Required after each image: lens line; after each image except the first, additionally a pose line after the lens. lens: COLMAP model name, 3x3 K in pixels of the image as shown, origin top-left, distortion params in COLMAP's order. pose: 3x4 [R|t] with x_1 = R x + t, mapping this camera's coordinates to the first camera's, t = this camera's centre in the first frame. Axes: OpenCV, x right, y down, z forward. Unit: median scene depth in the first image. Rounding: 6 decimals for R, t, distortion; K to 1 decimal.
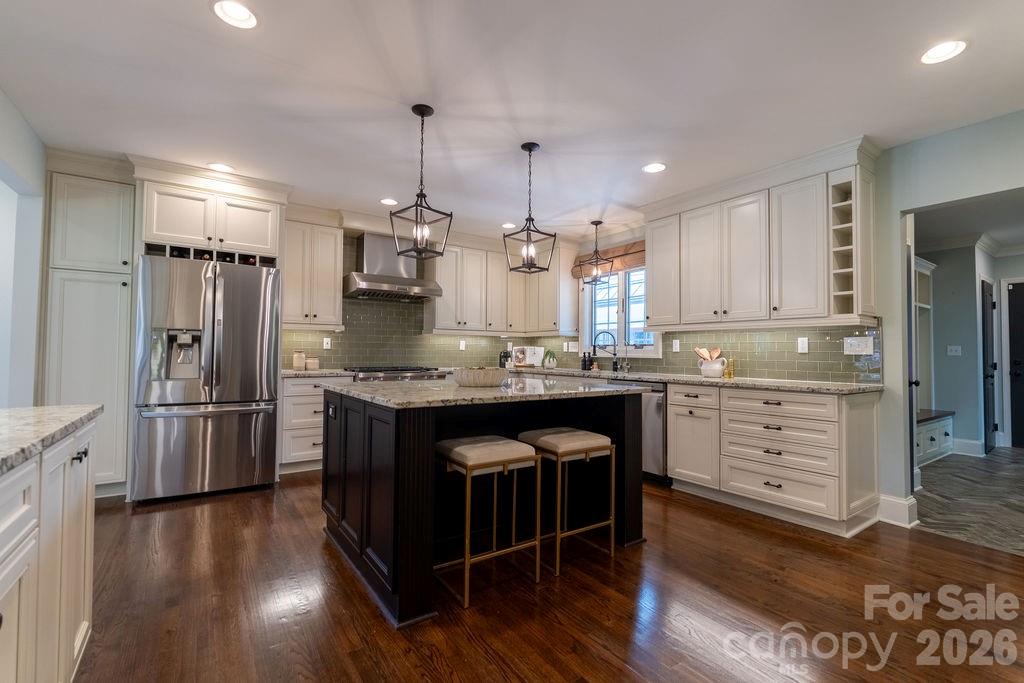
lens RADIAL K [[451.6, 0, 513.0], [0, 451.6, 340.3], [0, 0, 1]] dist [-0.003611, 0.000217]
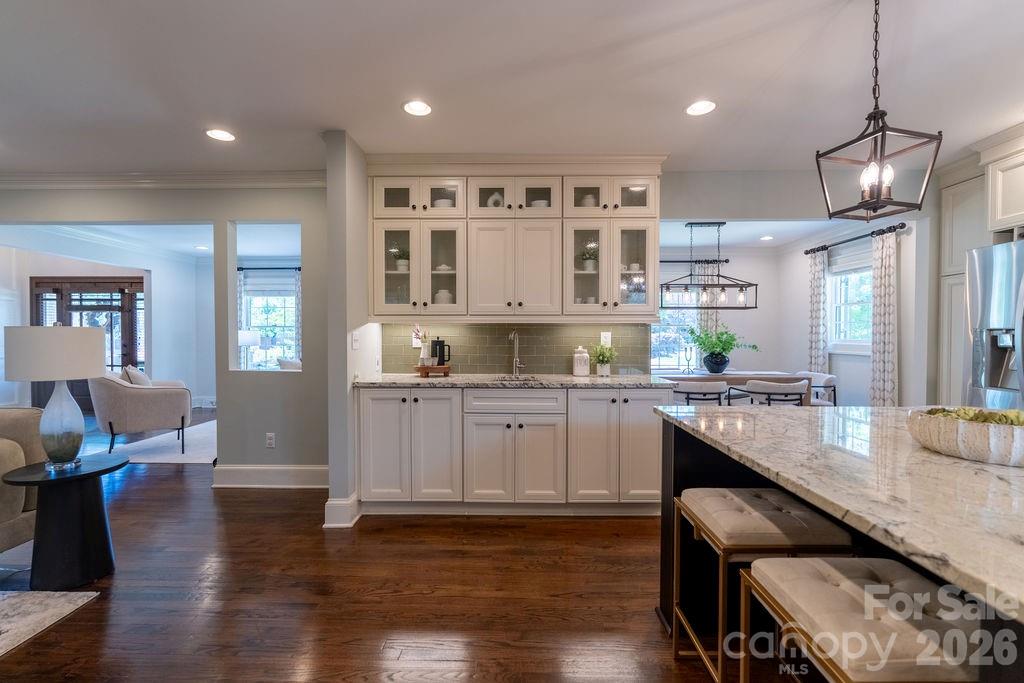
lens RADIAL K [[451.6, 0, 513.0], [0, 451.6, 340.3], [0, 0, 1]] dist [-0.003611, 0.000217]
pose [[-0.578137, 0.002934, -0.815934, 0.361104], [0.019042, 0.999770, -0.009898, -0.008820], [0.815718, -0.021259, -0.578060, 0.570965]]
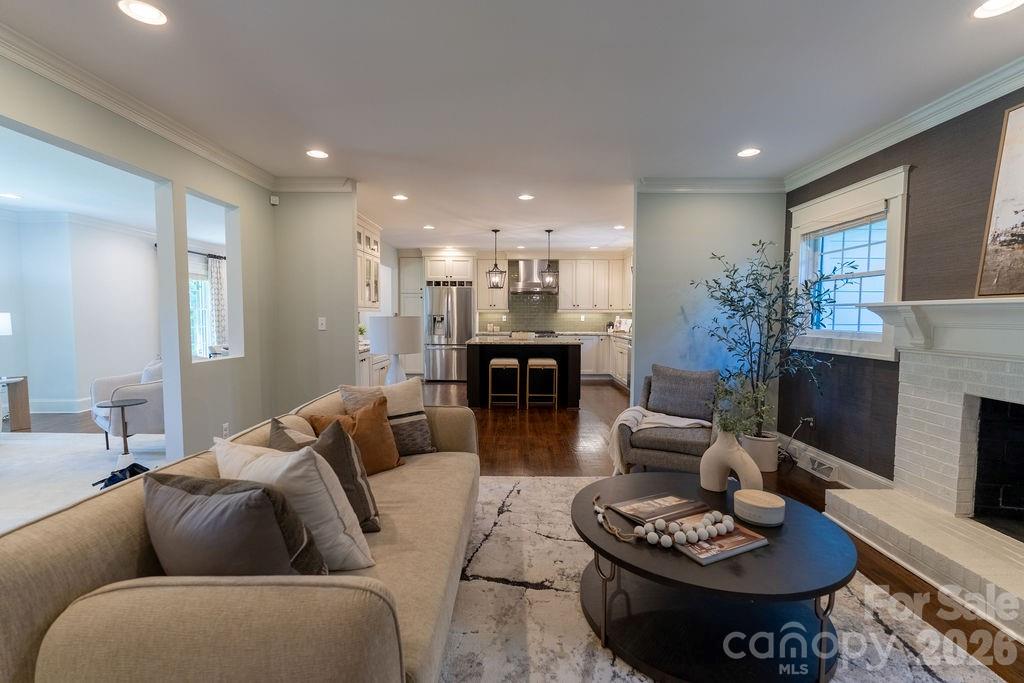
lens RADIAL K [[451.6, 0, 513.0], [0, 451.6, 340.3], [0, 0, 1]] dist [-0.003611, 0.000217]
pose [[0.820375, 0.025848, -0.571241, 0.817816], [0.021603, 0.996864, 0.076133, -0.052454], [0.571417, -0.074798, 0.817244, -0.646082]]
